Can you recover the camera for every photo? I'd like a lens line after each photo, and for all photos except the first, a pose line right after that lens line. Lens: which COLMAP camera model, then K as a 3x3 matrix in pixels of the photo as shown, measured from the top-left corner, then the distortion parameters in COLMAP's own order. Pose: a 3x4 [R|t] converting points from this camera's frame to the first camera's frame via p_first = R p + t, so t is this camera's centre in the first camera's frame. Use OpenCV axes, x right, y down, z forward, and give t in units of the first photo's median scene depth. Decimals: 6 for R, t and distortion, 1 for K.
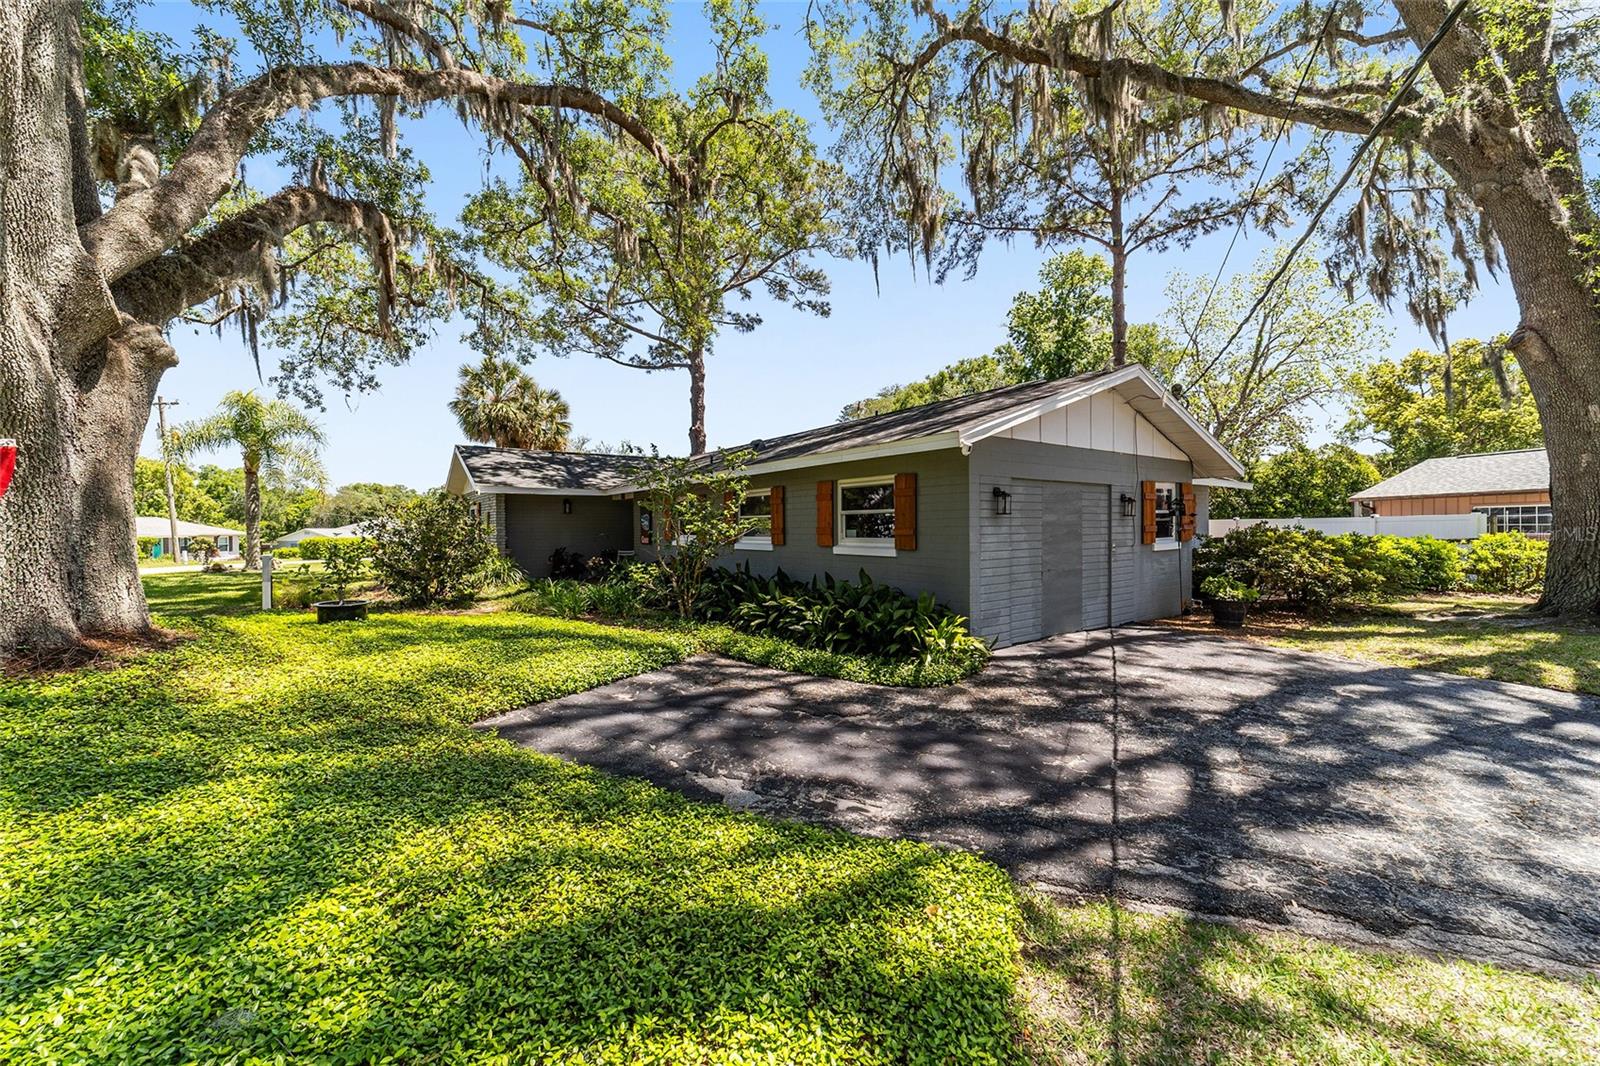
lens RADIAL K [[610.8, 0, 796.1], [0, 610.8, 529.6], [0, 0, 1]] dist [-0.019369, 0.009717]
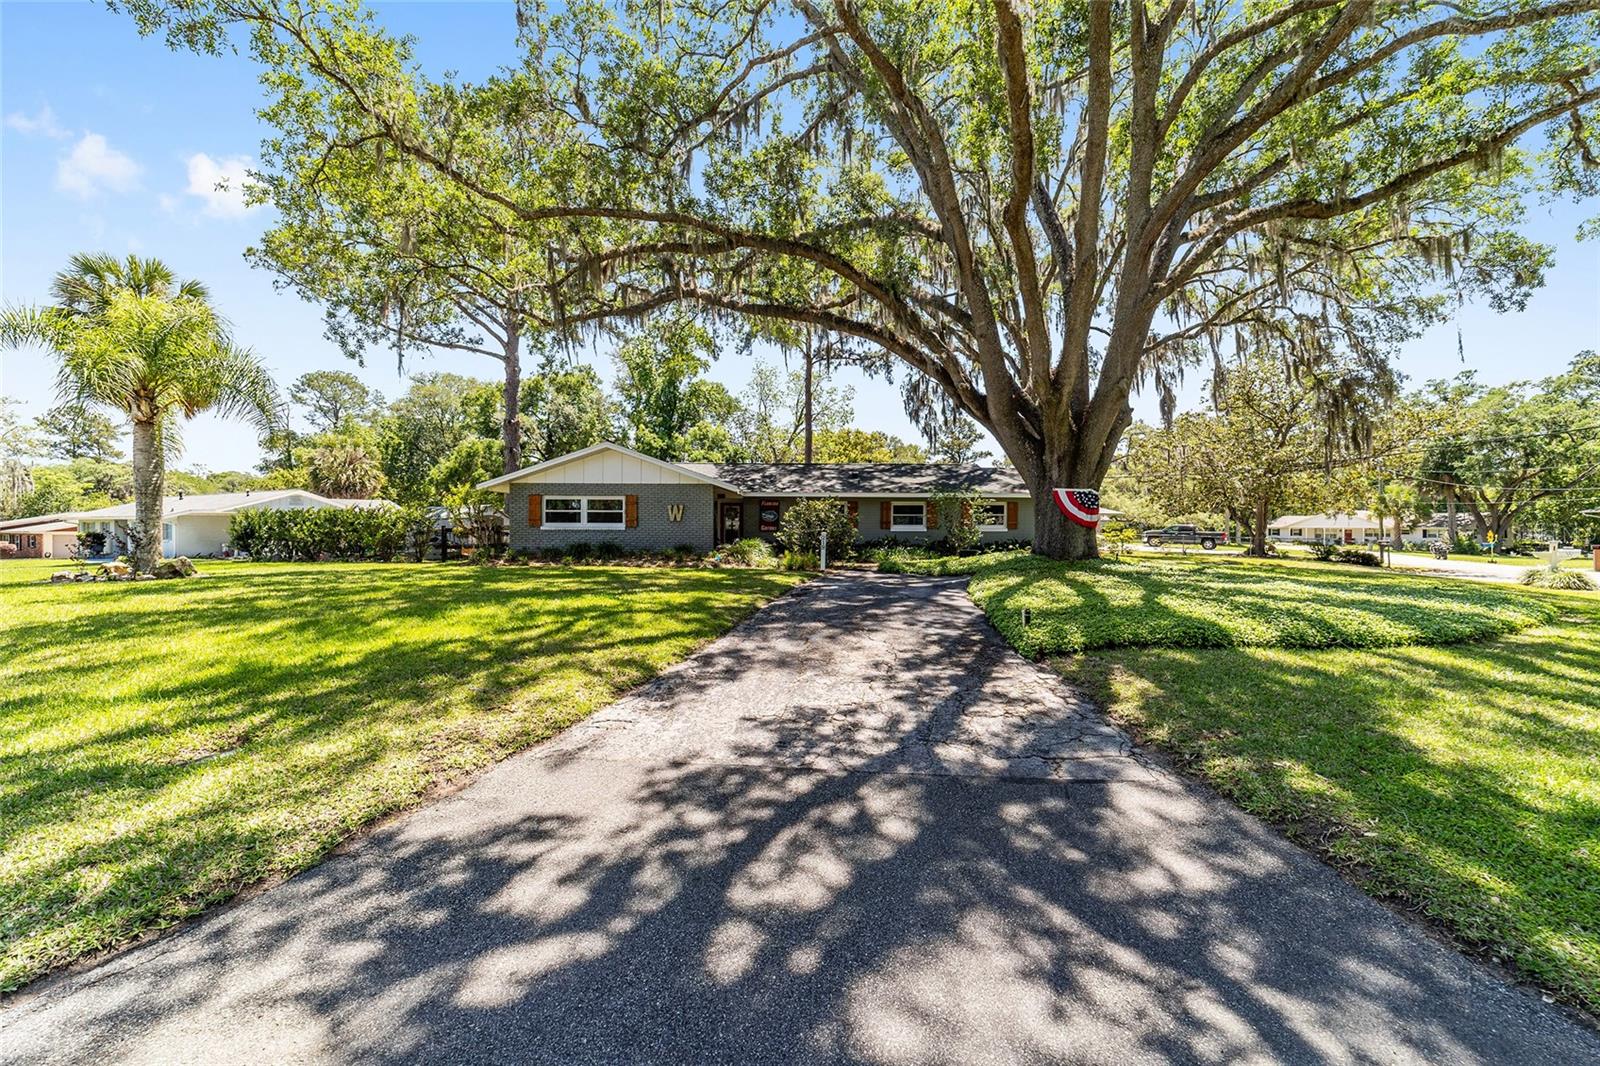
lens RADIAL K [[610.8, 0, 796.1], [0, 610.8, 529.6], [0, 0, 1]] dist [-0.019369, 0.009717]
pose [[0.569821, 0.005359, 0.821751, -0.713542], [-0.002435, 0.999985, -0.004832, 0.014082], [-0.821765, 0.000752, 0.569826, 0.054363]]
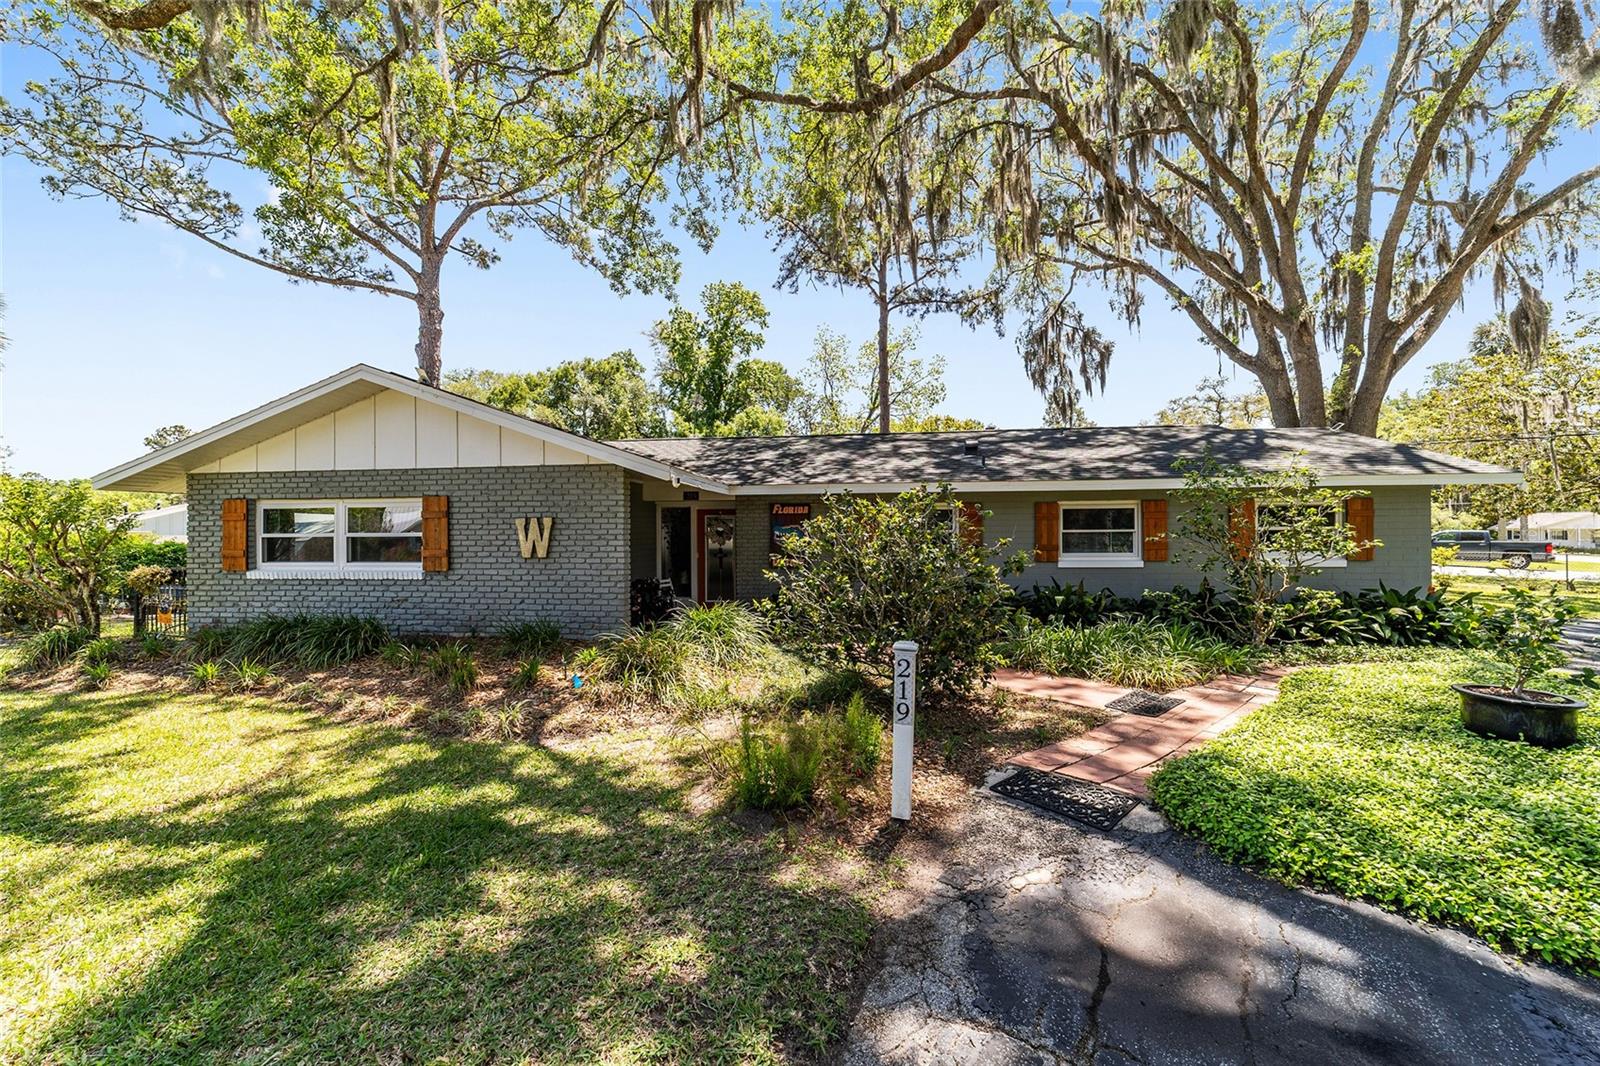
lens RADIAL K [[610.8, 0, 796.1], [0, 610.8, 529.6], [0, 0, 1]] dist [-0.019369, 0.009717]
pose [[0.676225, 0.004437, 0.736681, -0.378439], [0.006826, 0.999901, -0.012288, -0.005401], [-0.736663, 0.013338, 0.676128, 0.263687]]
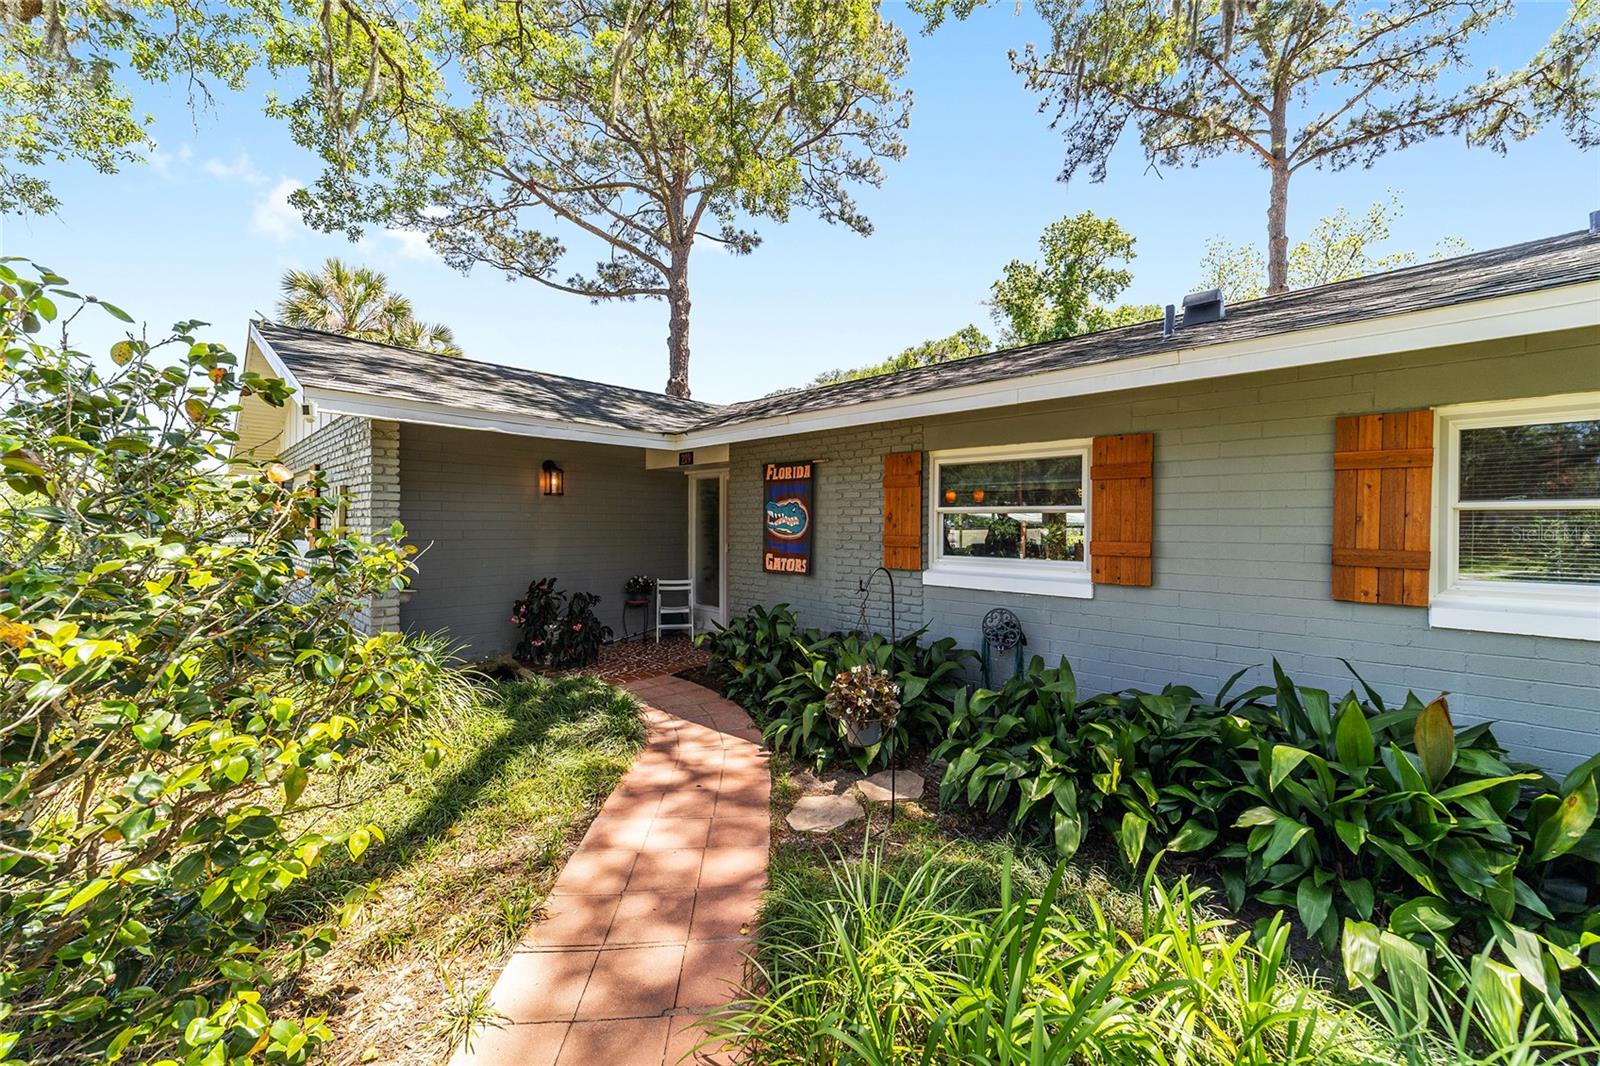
lens RADIAL K [[610.8, 0, 796.1], [0, 610.8, 529.6], [0, 0, 1]] dist [-0.019369, 0.009717]
pose [[0.982220, 0.009834, 0.187476, -0.158463], [-0.010183, 0.999948, 0.000898, -0.002540], [-0.187457, -0.002791, 0.982269, 0.304808]]
